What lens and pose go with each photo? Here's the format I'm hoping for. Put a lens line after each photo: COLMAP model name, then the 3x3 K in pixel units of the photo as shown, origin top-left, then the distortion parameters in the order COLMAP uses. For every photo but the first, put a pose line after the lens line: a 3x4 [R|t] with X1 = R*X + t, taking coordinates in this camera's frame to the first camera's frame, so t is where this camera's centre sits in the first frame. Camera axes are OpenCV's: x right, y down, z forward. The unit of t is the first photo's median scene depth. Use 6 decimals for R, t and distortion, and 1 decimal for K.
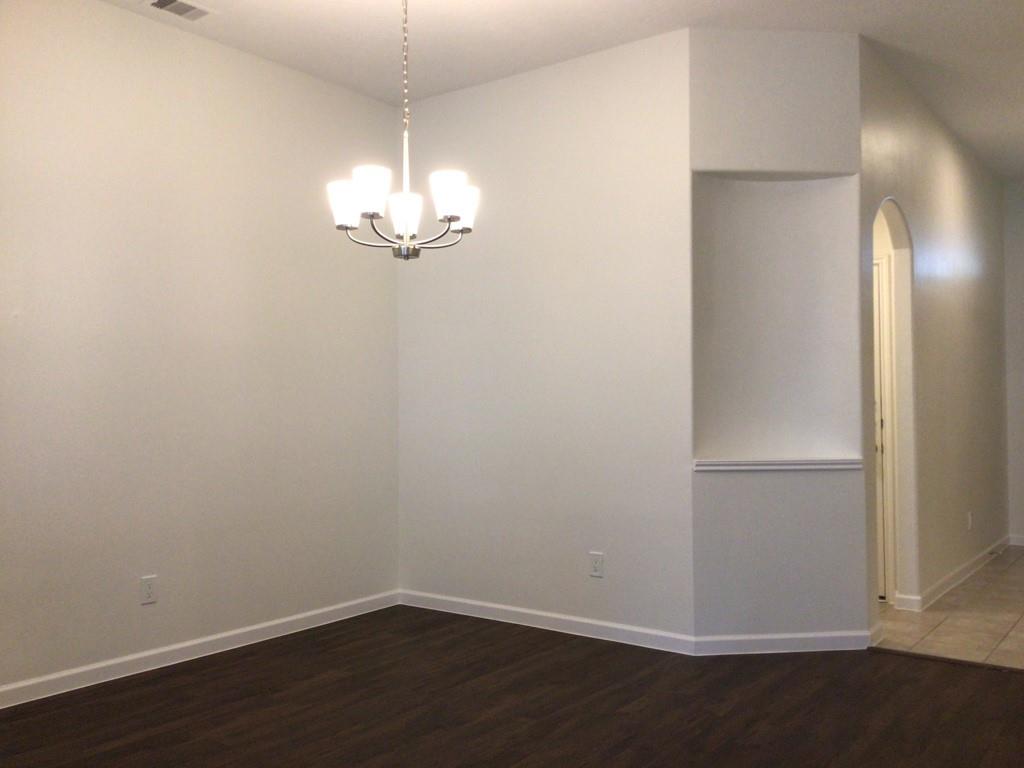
lens RADIAL K [[923.8, 0, 512.0], [0, 923.8, 384.0], [0, 0, 1]] dist [0.119249, -0.238663]
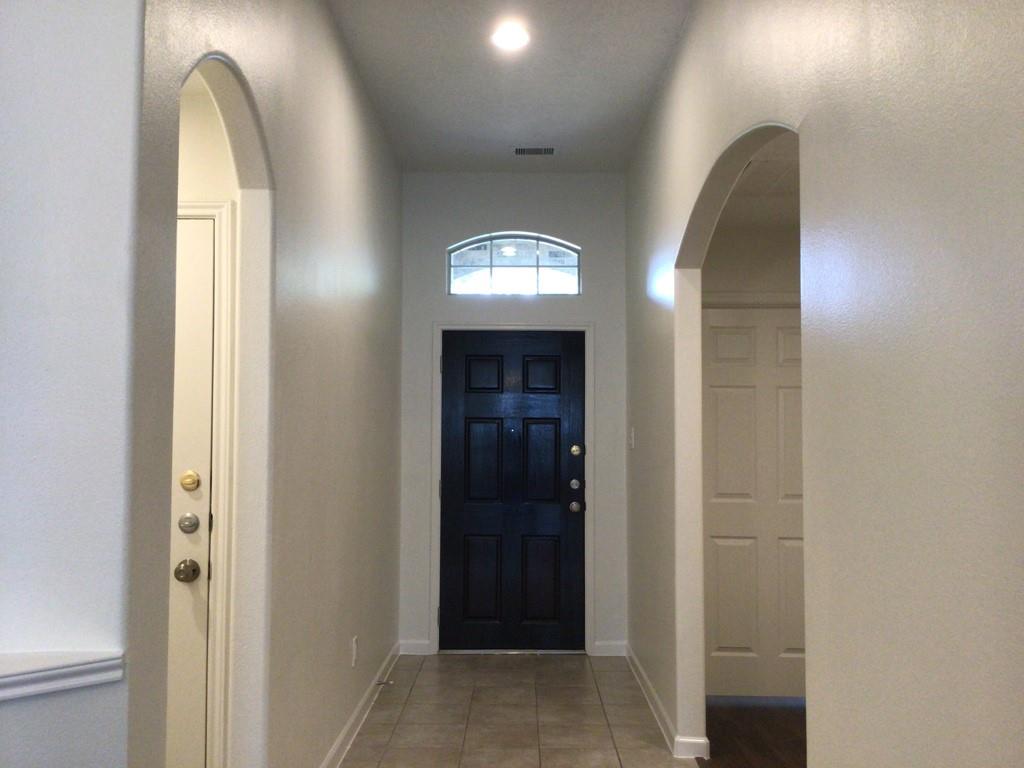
lens RADIAL K [[923.8, 0, 512.0], [0, 923.8, 384.0], [0, 0, 1]] dist [0.119249, -0.238663]
pose [[0.806688, 0.040235, 0.589607, 0.224389], [-0.016620, 0.998830, -0.045421, -0.013443], [-0.590744, 0.026841, 0.806412, 0.487865]]
